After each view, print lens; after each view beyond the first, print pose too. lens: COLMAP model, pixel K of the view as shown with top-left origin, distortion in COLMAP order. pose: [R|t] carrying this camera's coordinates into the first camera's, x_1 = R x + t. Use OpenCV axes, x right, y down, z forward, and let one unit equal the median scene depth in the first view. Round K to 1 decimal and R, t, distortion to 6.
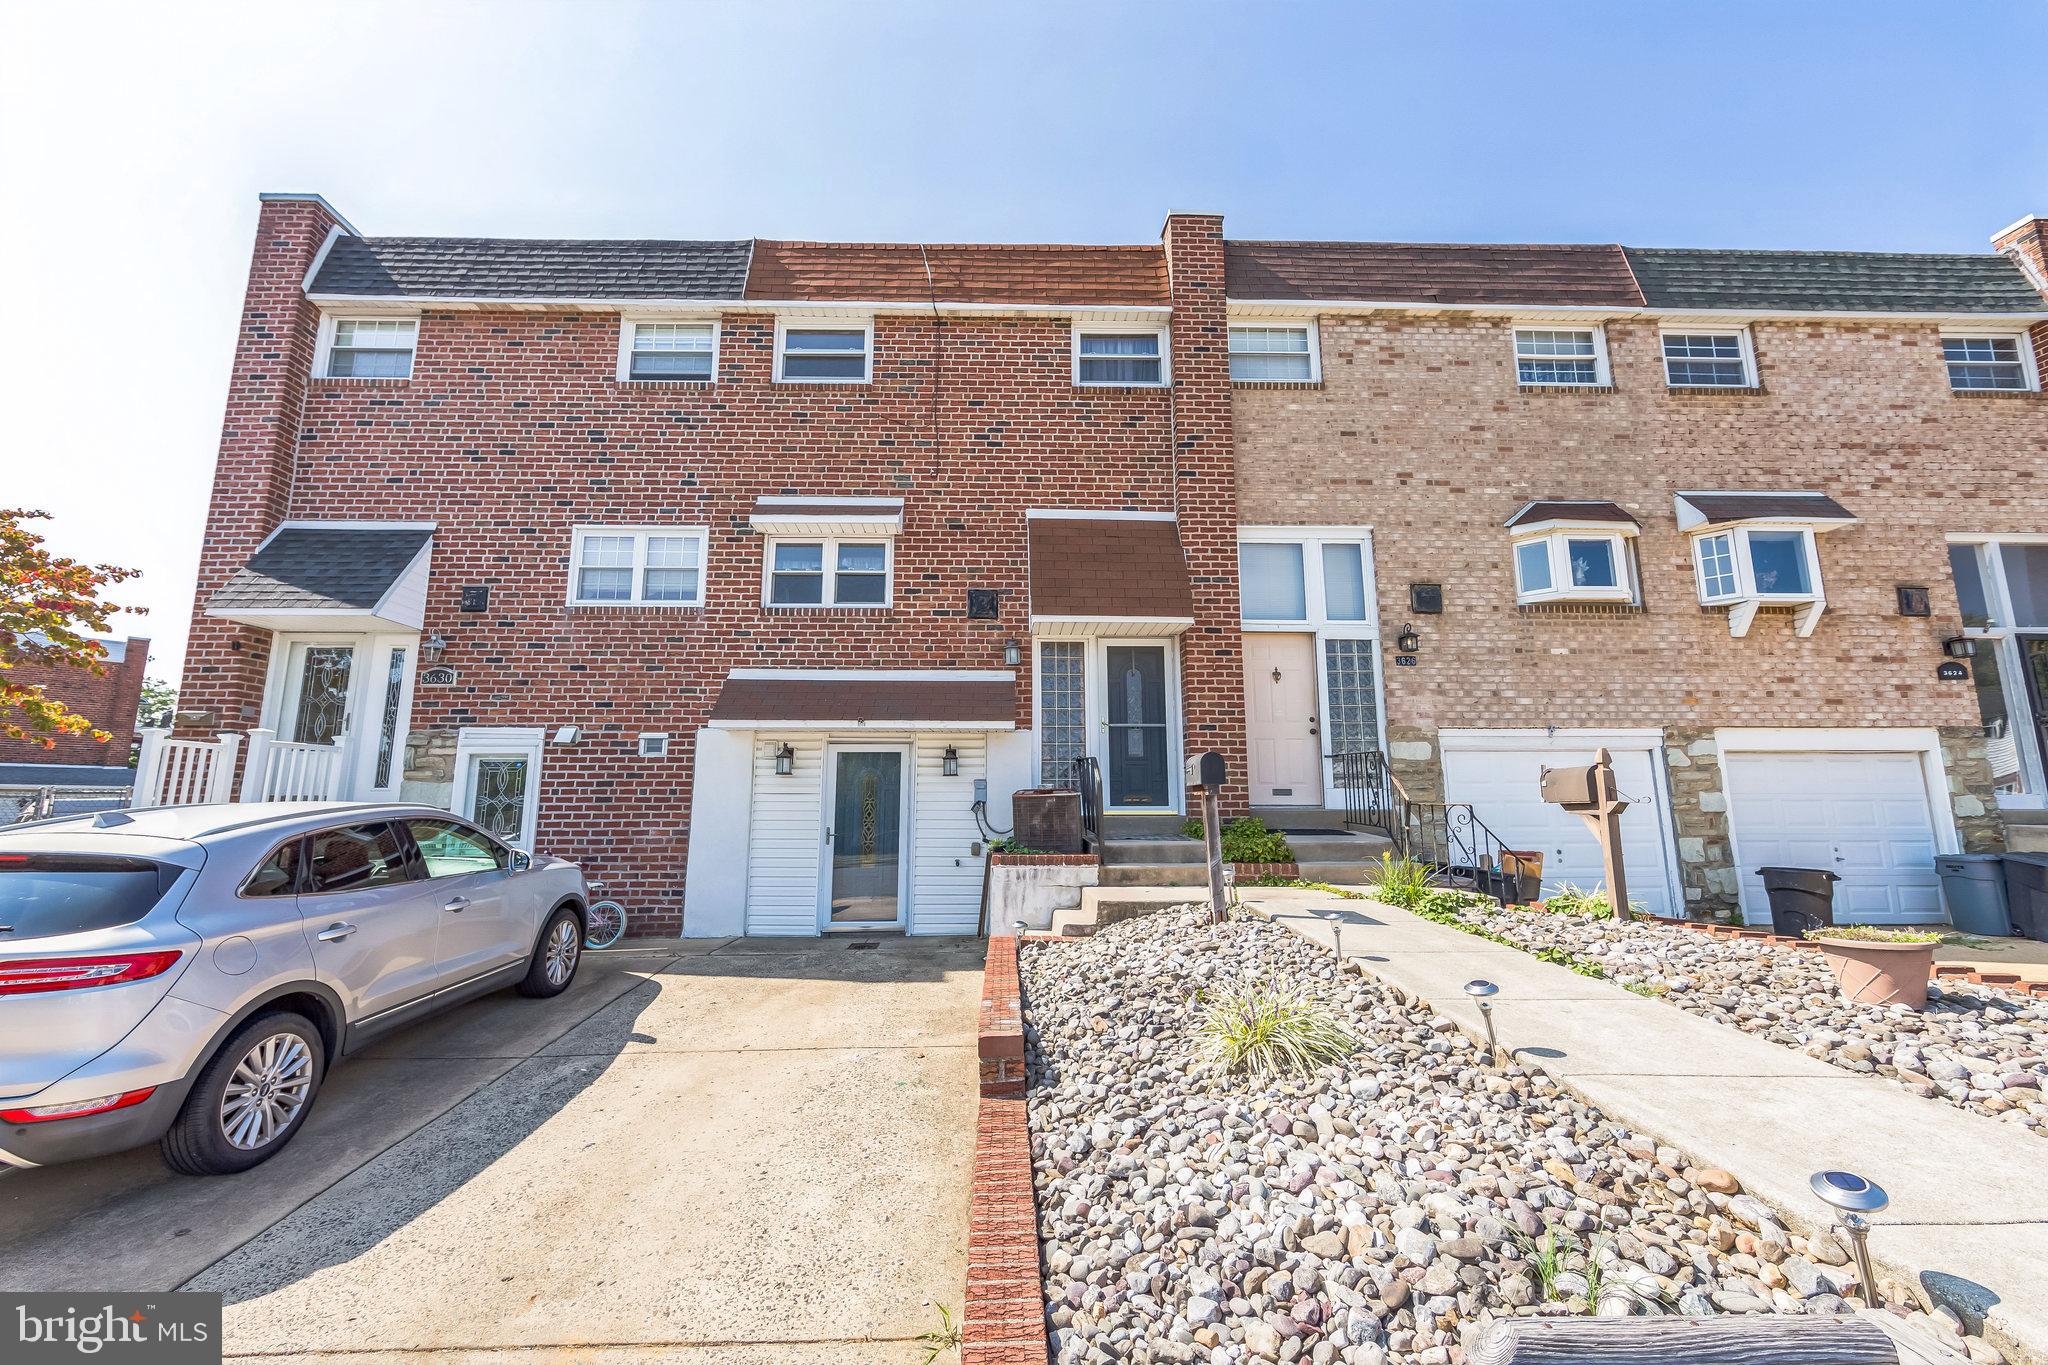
lens RADIAL K [[811.8, 0, 1025.5], [0, 811.8, 673.3], [0, 0, 1]] dist [0.000043, -0.000152]
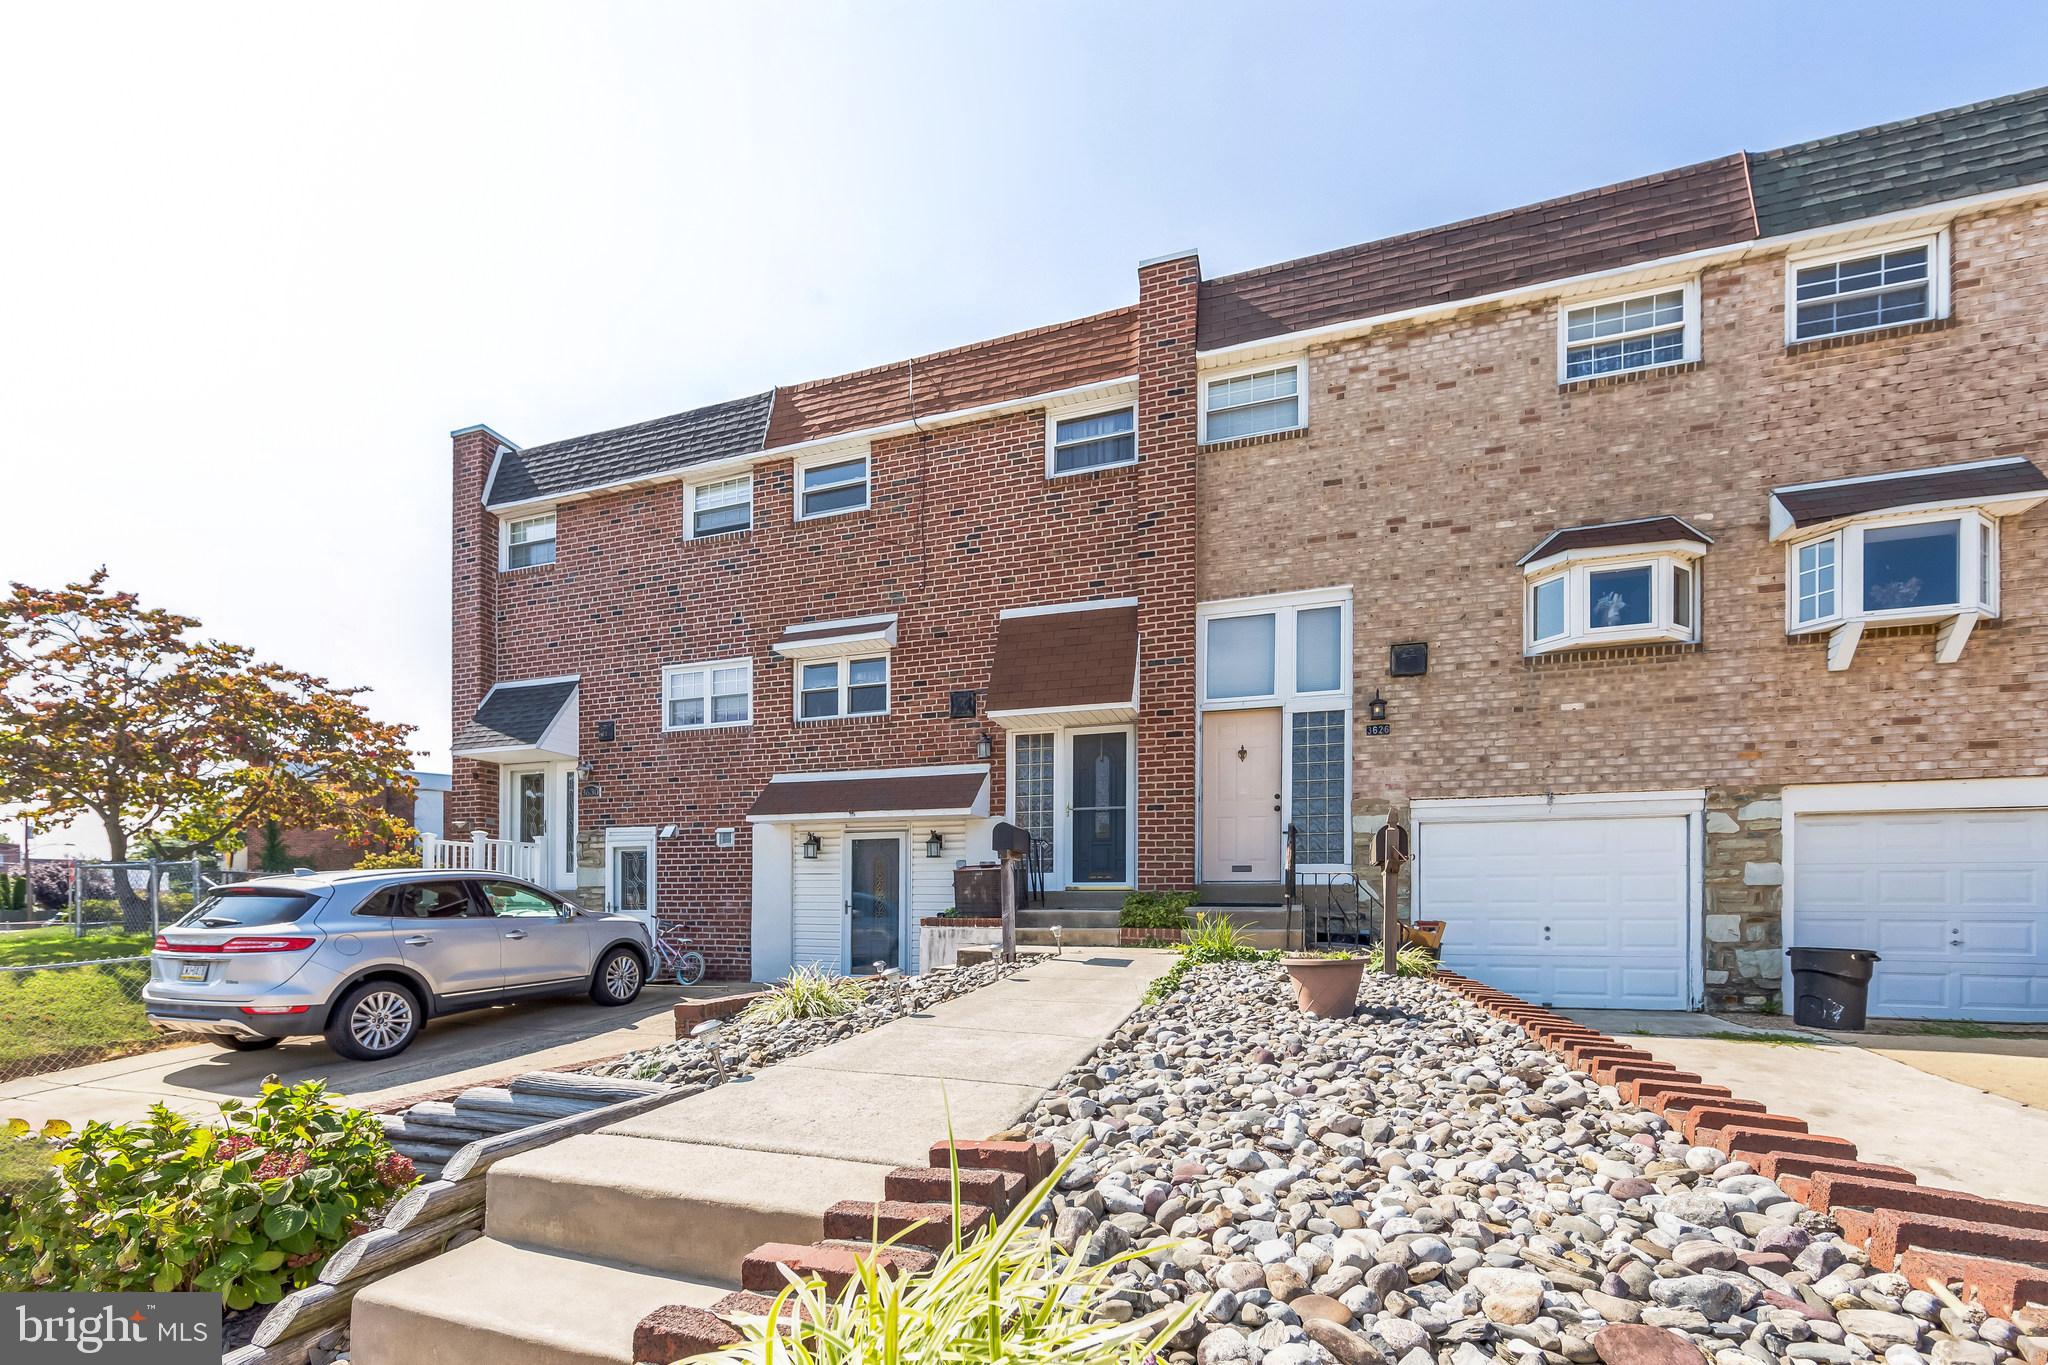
lens RADIAL K [[811.8, 0, 1004.0], [0, 811.8, 912.5], [0, 0, 1]] dist [0.000043, -0.000152]
pose [[0.940531, 0.006582, -0.339643, 0.375943], [0.049502, 0.986485, 0.156196, 0.025249], [0.336081, -0.163720, 0.927494, -0.063557]]
